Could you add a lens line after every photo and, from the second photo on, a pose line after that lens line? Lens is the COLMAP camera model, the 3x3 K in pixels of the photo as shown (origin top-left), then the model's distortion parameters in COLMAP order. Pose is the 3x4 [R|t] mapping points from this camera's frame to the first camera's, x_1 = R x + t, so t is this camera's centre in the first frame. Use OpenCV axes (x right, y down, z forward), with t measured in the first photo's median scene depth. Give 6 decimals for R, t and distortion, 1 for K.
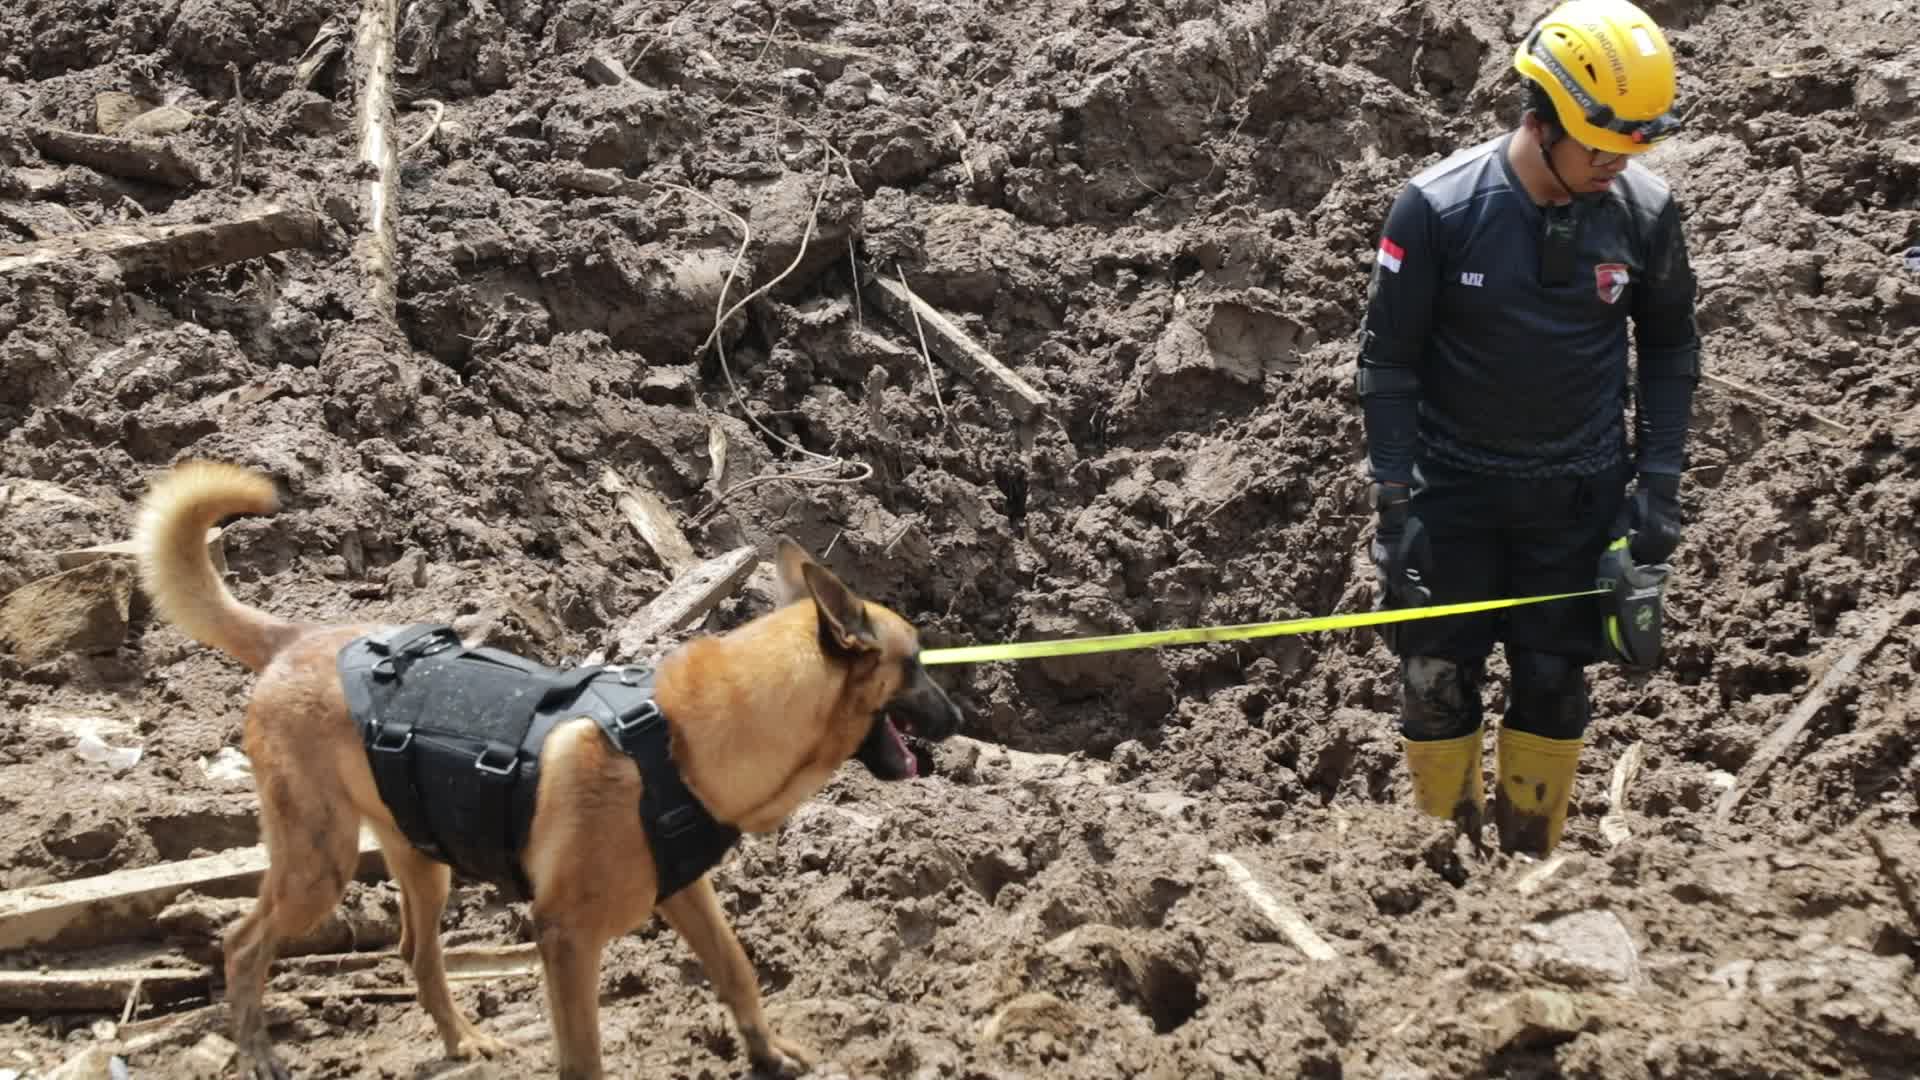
lens RADIAL K [[3106.2, 0, 961.3], [0, 3106.2, 527.3], [0, 0, 1]] dist [0.211948, 0.000000]
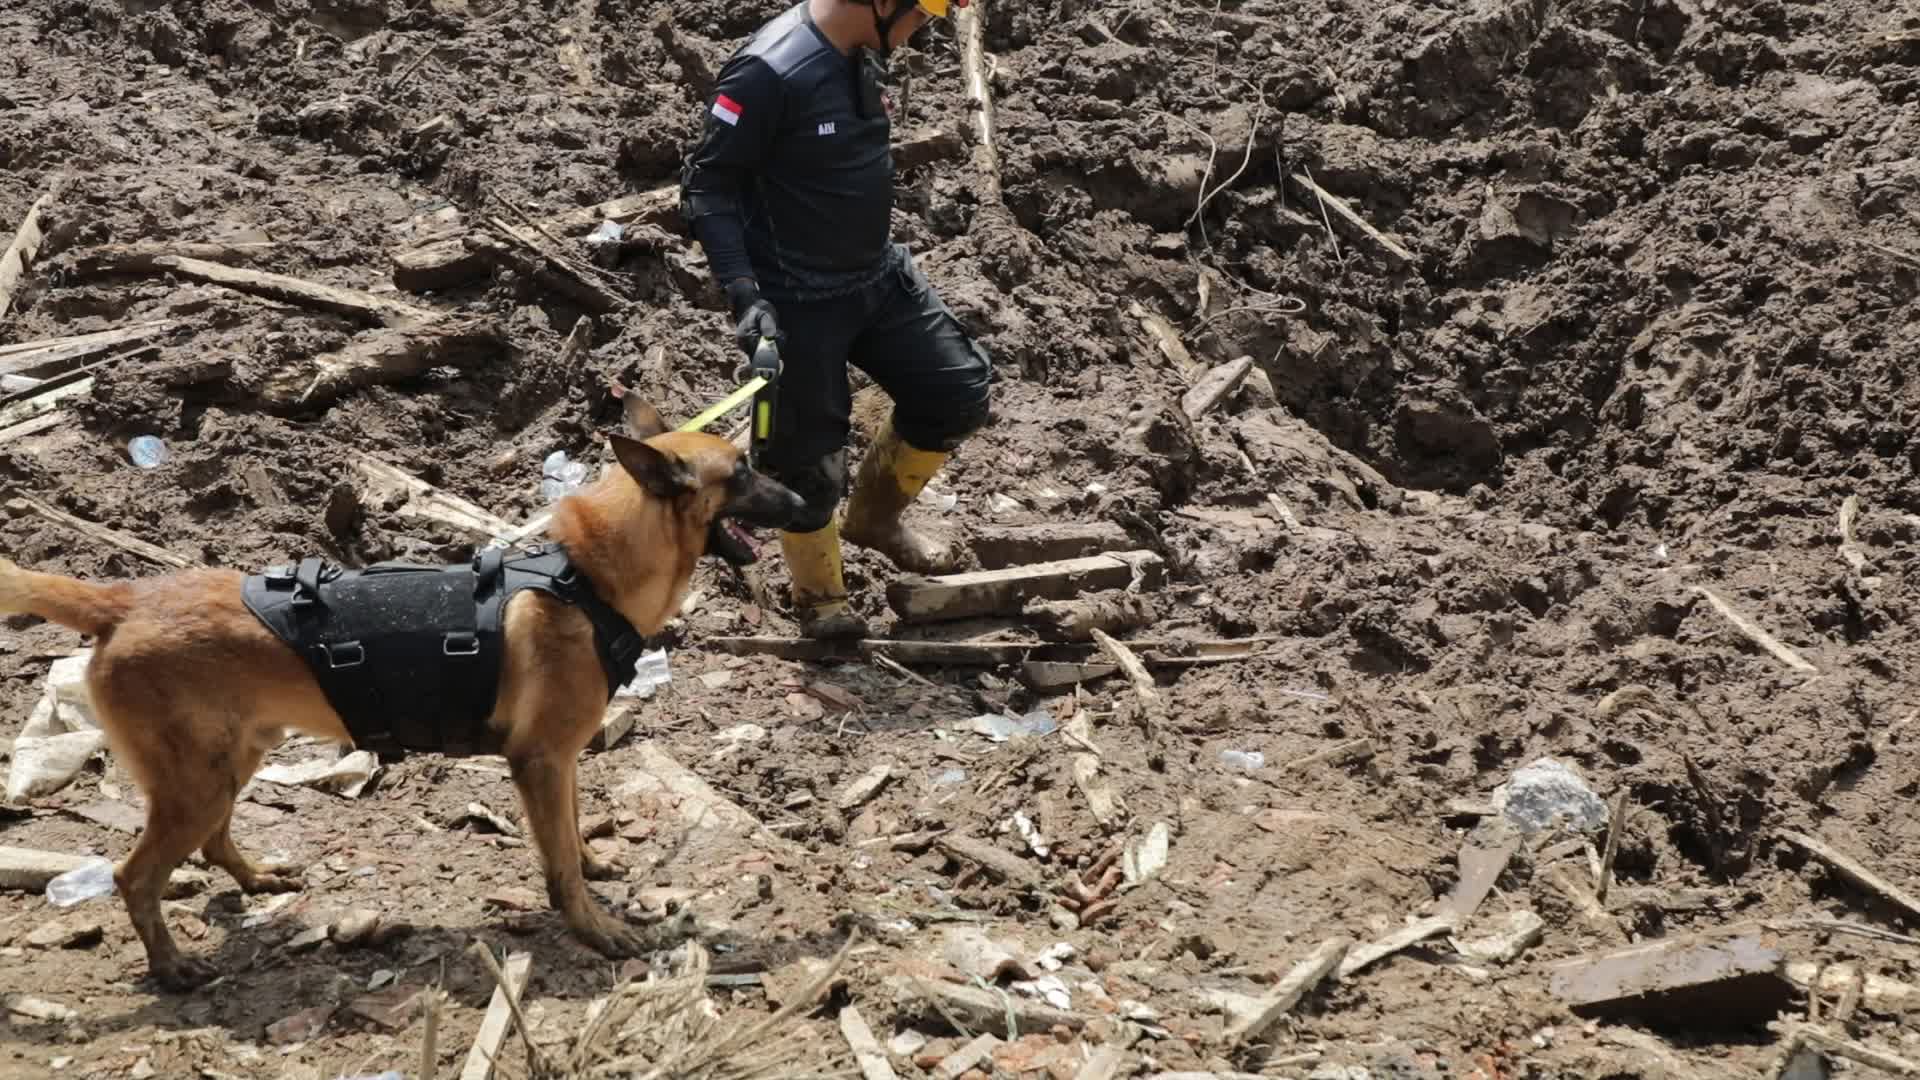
lens RADIAL K [[1923.8, 0, 961.9], [0, 1923.8, 527.7], [0, 0, 1]] dist [0.060712, 0.000000]
pose [[0.998560, 0.018812, -0.050246, -0.147705], [-0.012610, 0.992571, 0.121015, -0.021741], [0.052150, -0.120207, 0.991378, 0.031376]]
